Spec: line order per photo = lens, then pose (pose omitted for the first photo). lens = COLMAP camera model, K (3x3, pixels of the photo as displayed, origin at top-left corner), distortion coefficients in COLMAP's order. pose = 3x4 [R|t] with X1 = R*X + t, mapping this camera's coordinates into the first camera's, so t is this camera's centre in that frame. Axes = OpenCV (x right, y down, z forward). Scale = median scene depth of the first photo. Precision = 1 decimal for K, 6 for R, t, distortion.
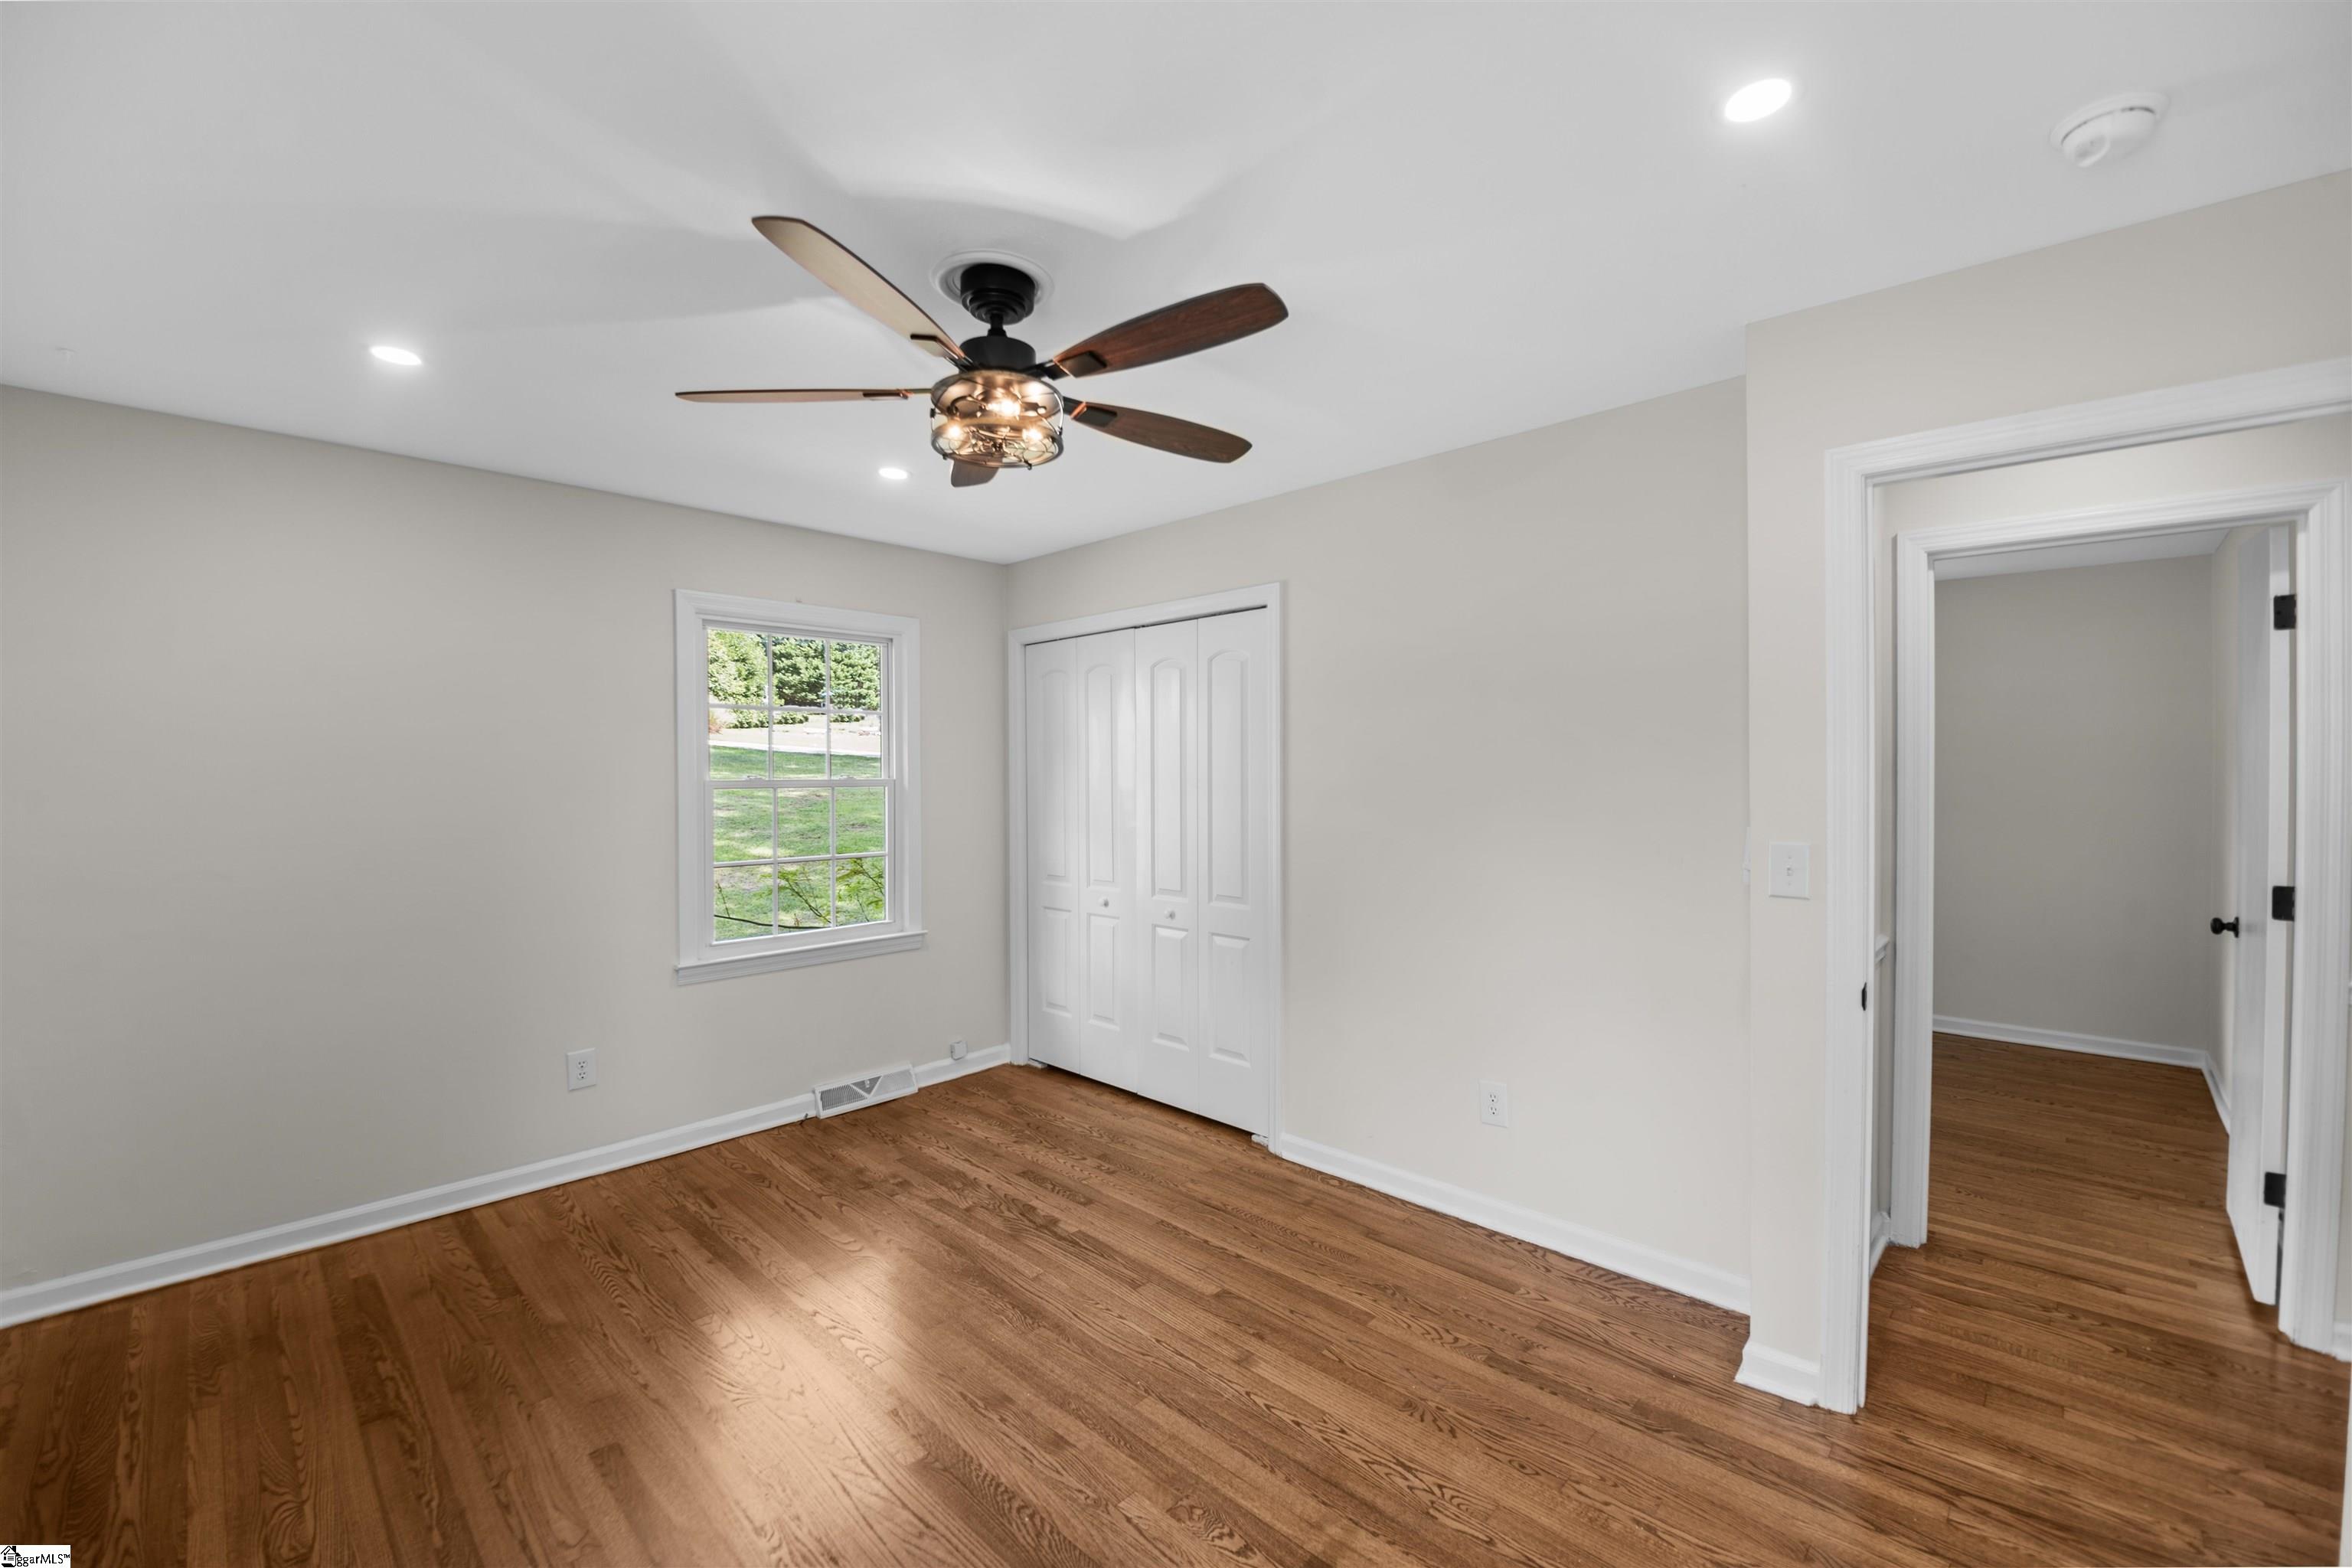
lens RADIAL K [[950.5, 0, 1159.9], [0, 950.5, 786.0], [0, 0, 1]] dist [-0.001884, -0.009097]
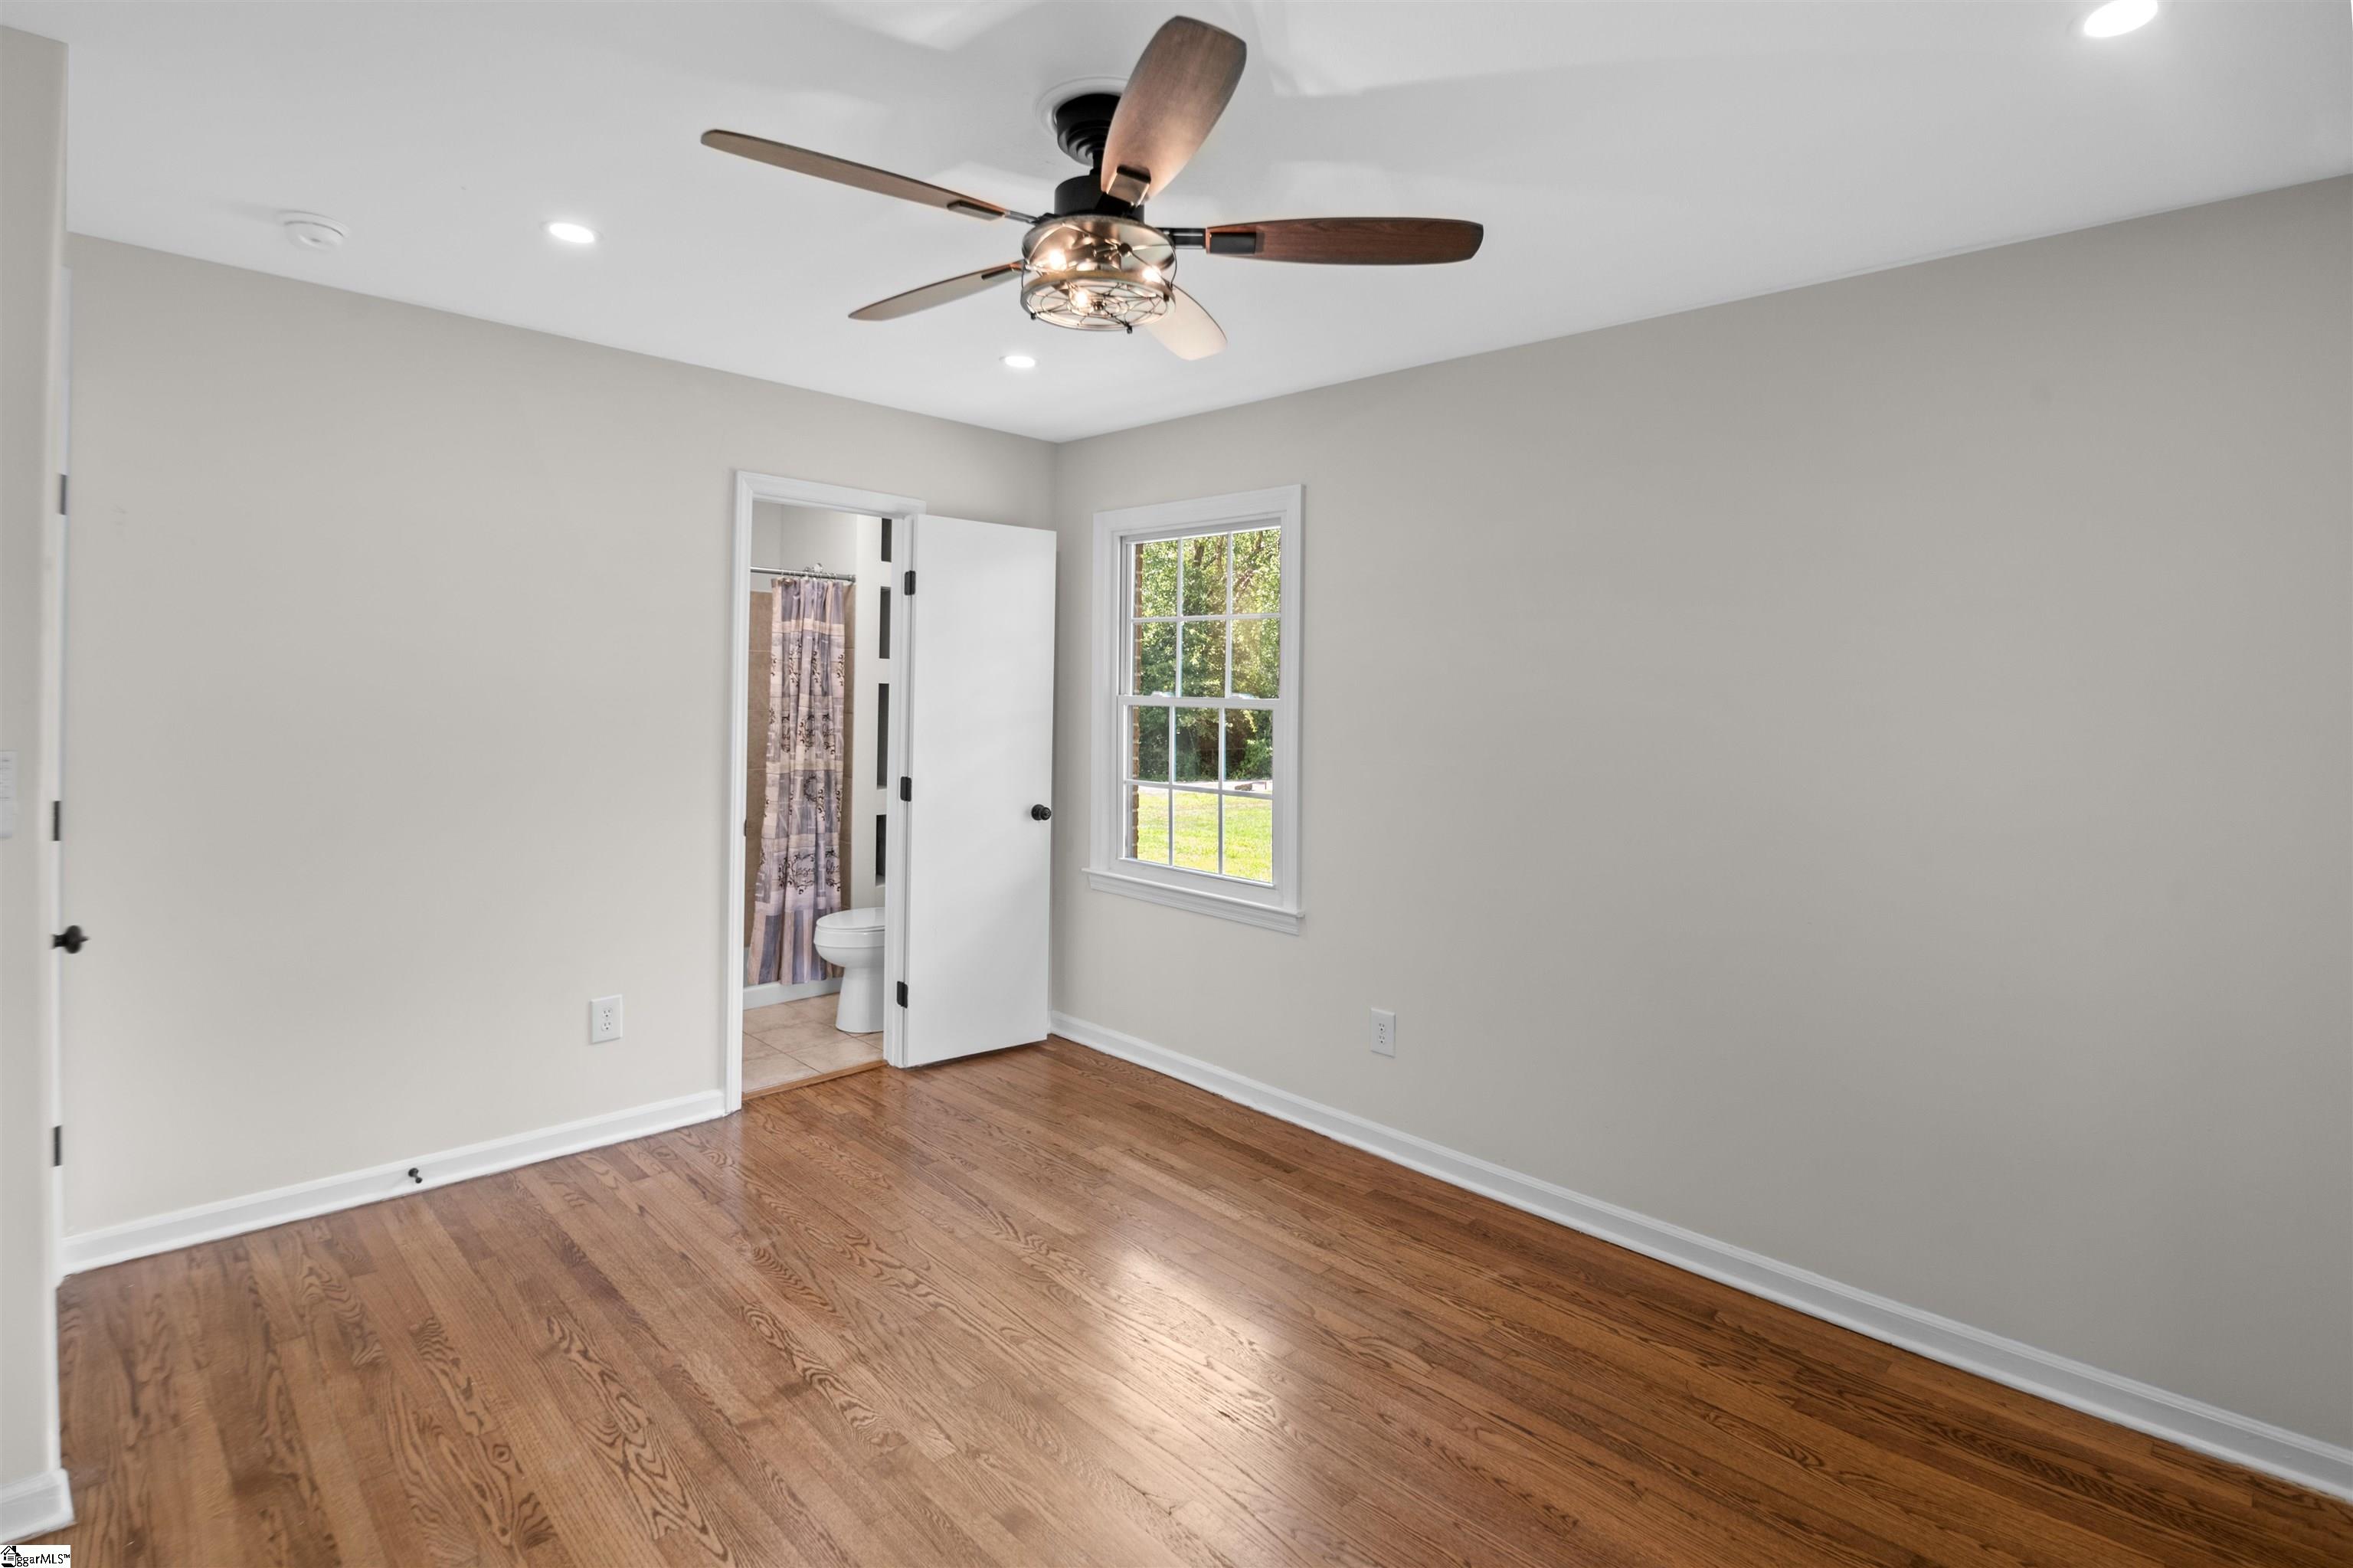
lens RADIAL K [[1124.8, 0, 1102.8], [0, 1124.8, 681.1], [0, 0, 1]] dist [-0.002957, -0.001557]
pose [[-0.997473, -0.015451, 0.069347, -0.176852], [-0.015219, 0.999877, 0.003874, -0.018276], [-0.069398, 0.002809, -0.997585, 1.445538]]
